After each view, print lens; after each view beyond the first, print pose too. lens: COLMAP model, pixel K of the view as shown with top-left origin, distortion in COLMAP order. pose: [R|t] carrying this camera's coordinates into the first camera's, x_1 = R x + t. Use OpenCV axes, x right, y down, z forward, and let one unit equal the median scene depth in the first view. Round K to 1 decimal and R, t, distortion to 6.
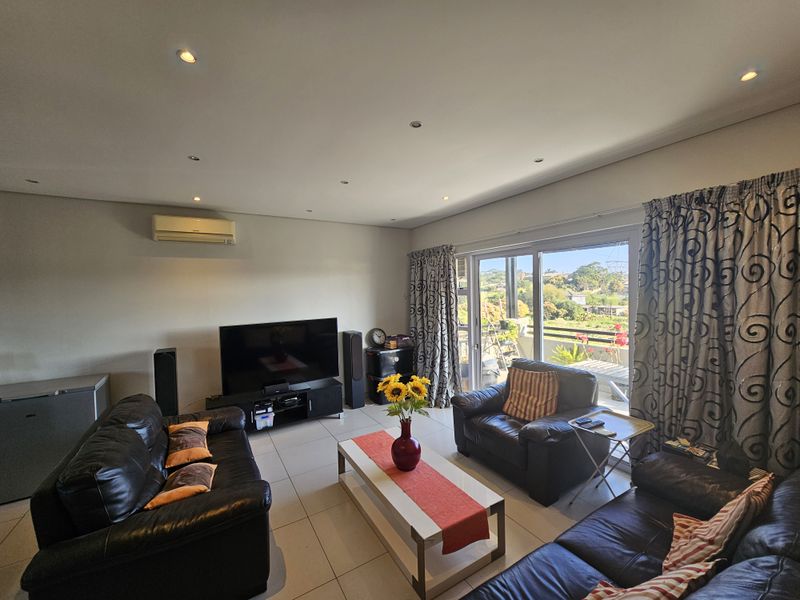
lens RADIAL K [[325.0, 0, 401.8], [0, 325.0, 299.2], [0, 0, 1]] dist [-0.004264, 0.000280]
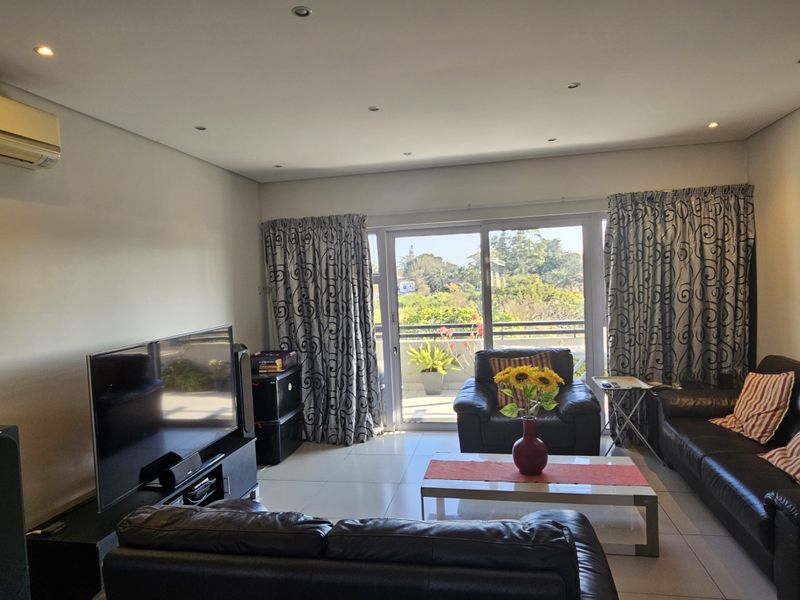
lens RADIAL K [[494.4, 0, 402.8], [0, 494.4, 298.6], [0, 0, 1]] dist [-0.006189, -0.000817]
pose [[0.673715, -0.037229, 0.738053, -1.205161], [0.048787, 0.998792, 0.005847, 0.036314], [-0.737379, 0.032068, 0.674717, 0.380875]]
